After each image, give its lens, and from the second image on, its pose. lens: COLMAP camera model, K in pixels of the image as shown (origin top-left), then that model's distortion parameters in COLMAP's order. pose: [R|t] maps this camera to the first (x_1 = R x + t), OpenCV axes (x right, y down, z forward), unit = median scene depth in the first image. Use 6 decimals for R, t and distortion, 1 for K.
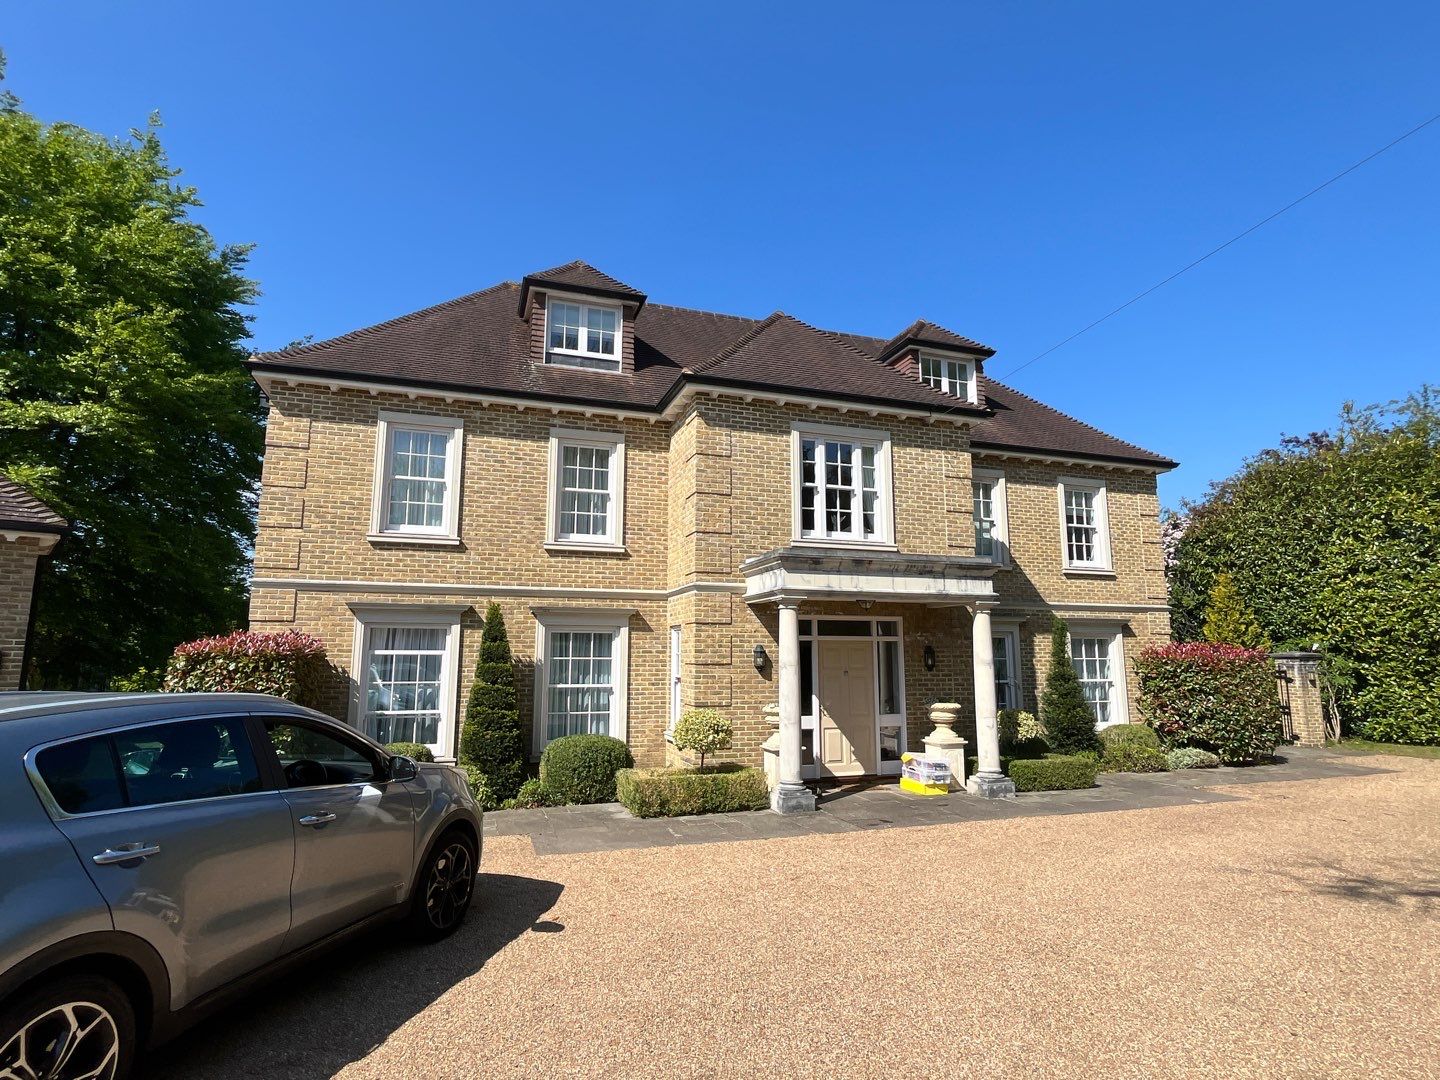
lens RADIAL K [[749.1, 0, 721.3], [0, 749.1, 544.2], [0, 0, 1]] dist [-0.005247, 0.003518]
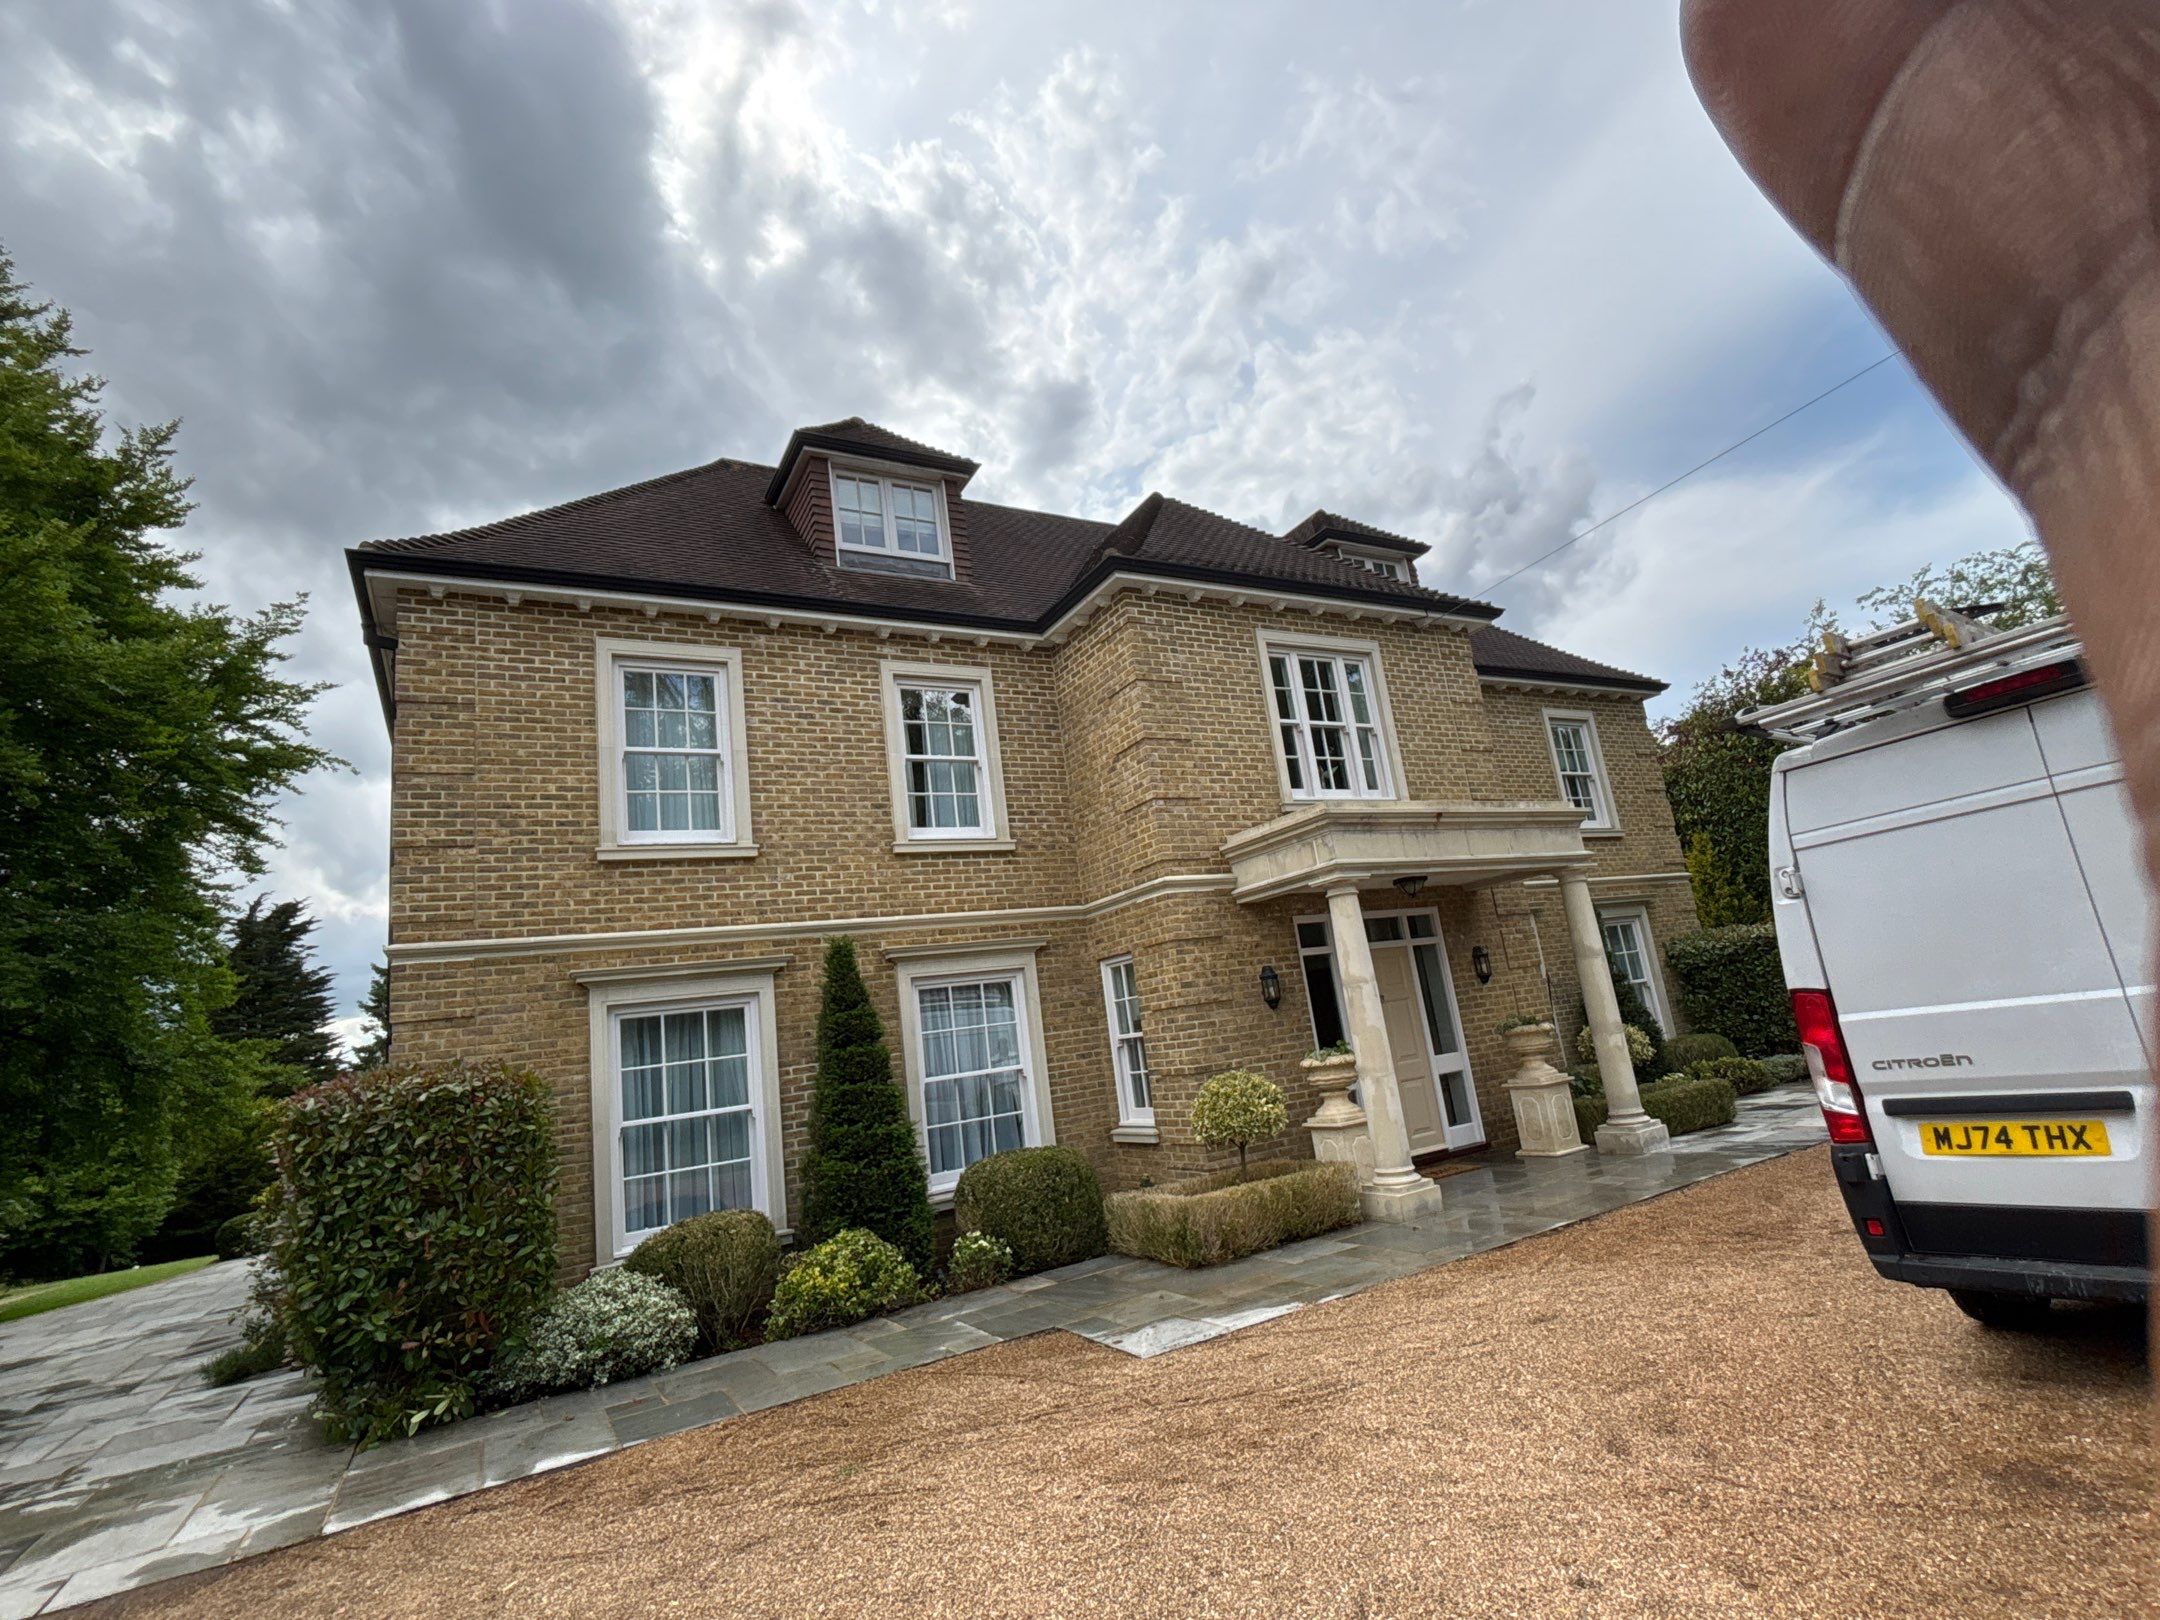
lens RADIAL K [[1037.9, 0, 1088.6], [0, 1037.9, 805.2], [0, 0, 1]] dist [0.017015, -0.000561]
pose [[0.974409, -0.081527, 0.209477, -0.247466], [0.099192, 0.992220, -0.075237, 0.044976], [-0.201714, 0.094090, 0.974915, 0.140061]]
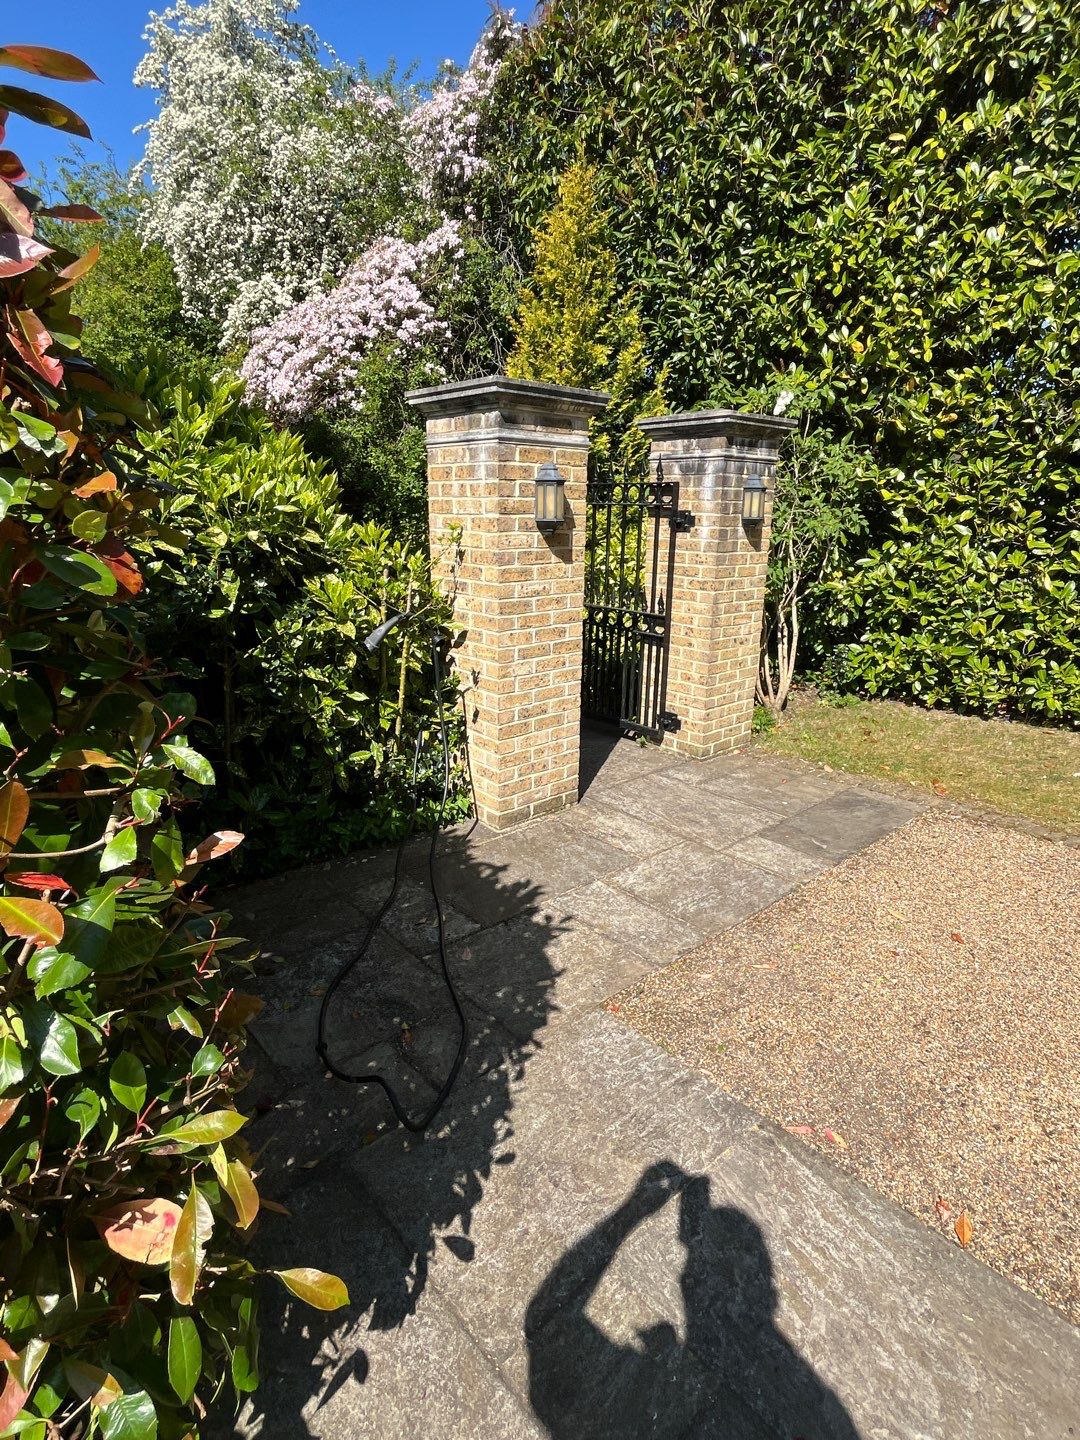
lens RADIAL K [[749.1, 0, 540.6], [0, 749.1, 711.7], [0, 0, 1]] dist [-0.005247, 0.003518]
pose [[0.922827, -0.092939, 0.373835, 0.722206], [-0.069660, 0.914198, 0.399236, 0.168036], [-0.378864, -0.394467, 0.837173, 0.914954]]
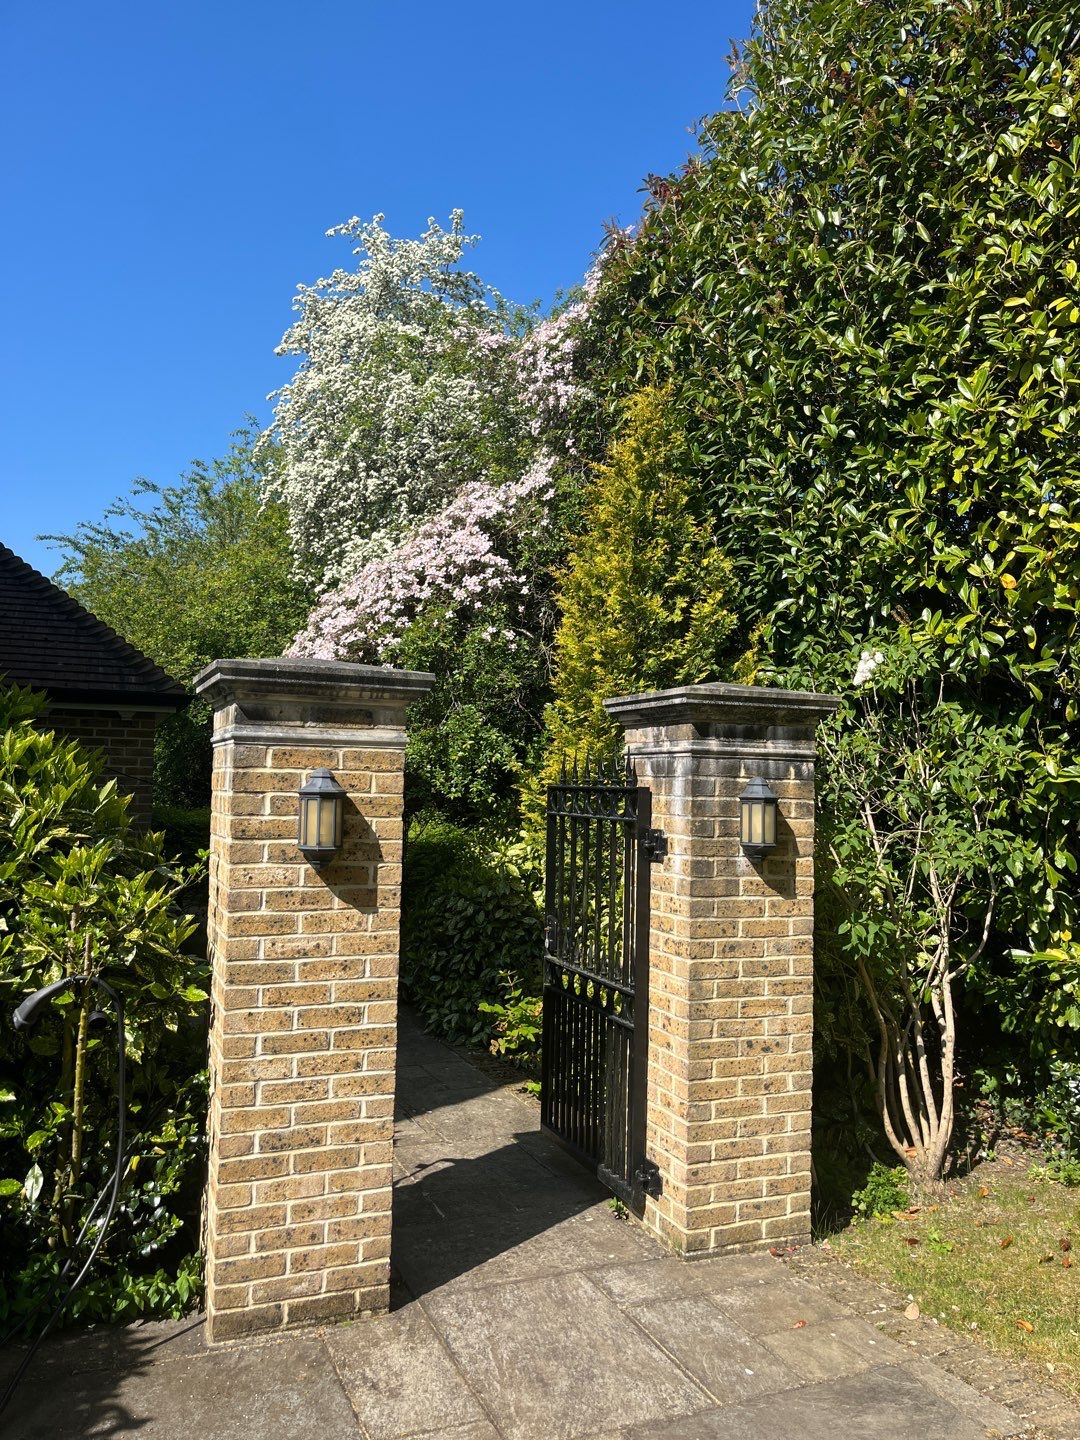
lens RADIAL K [[1095.1, 0, 551.2], [0, 1095.1, 731.6], [0, 0, 1]] dist [0.049068, -0.034470]
pose [[0.996985, 0.021619, 0.074528, 0.851912], [-0.029141, 0.994422, 0.101368, 0.155894], [-0.071921, -0.103234, 0.992053, 0.896915]]
